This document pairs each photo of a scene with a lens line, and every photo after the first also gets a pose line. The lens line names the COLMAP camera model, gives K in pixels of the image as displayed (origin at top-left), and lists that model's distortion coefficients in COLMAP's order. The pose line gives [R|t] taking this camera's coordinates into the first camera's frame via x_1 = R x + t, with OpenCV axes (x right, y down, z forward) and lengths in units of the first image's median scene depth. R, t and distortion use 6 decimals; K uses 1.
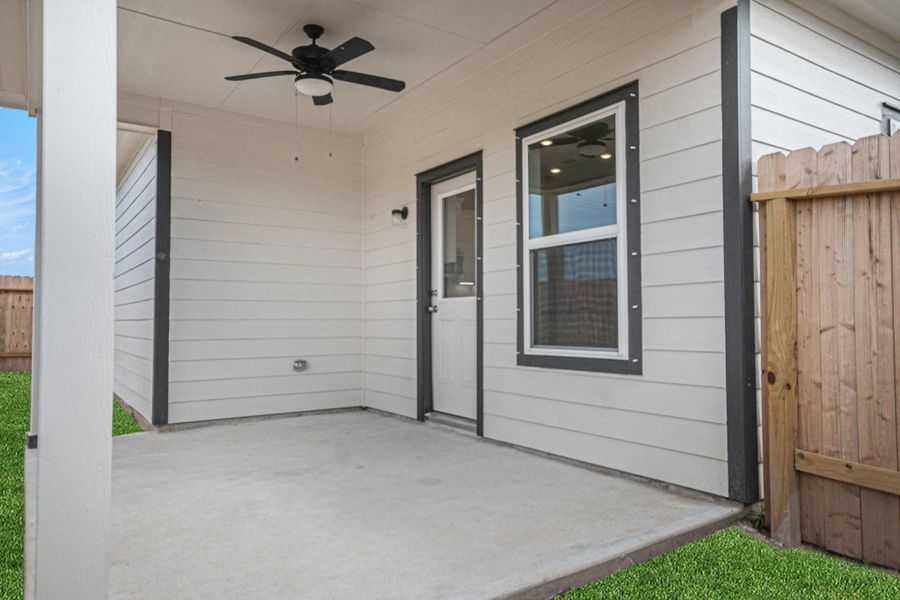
lens RADIAL K [[628.1, 0, 450.0], [0, 628.1, 300.0], [0, 0, 1]] dist [0.008148, 0.004043]
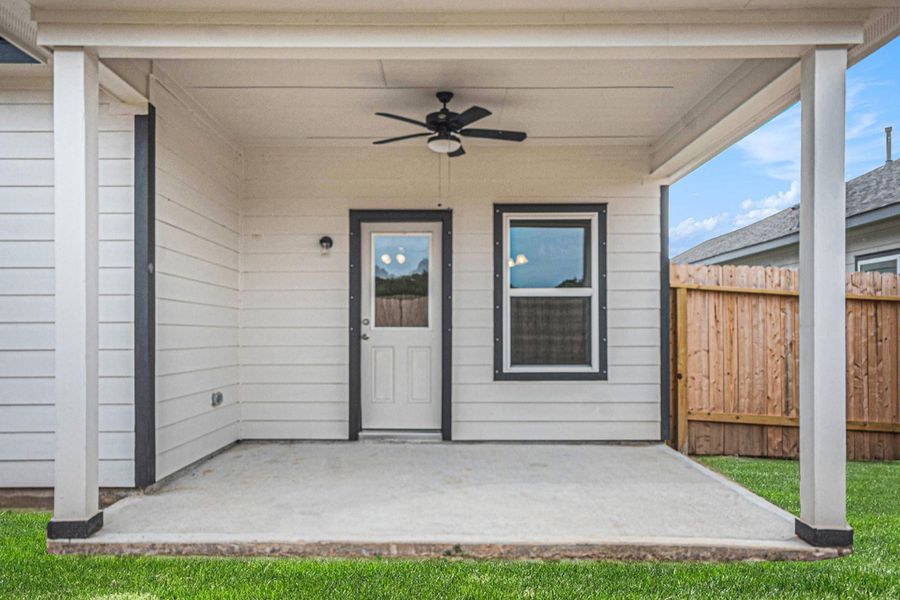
lens RADIAL K [[660.4, 0, 448.5], [0, 660.4, 337.1], [0, 0, 1]] dist [-0.008924, -0.003030]
pose [[0.558593, 0.002675, 0.829438, -1.261186], [-0.029354, 0.999432, 0.016545, -0.011911], [-0.828922, -0.033589, 0.558354, 0.333431]]
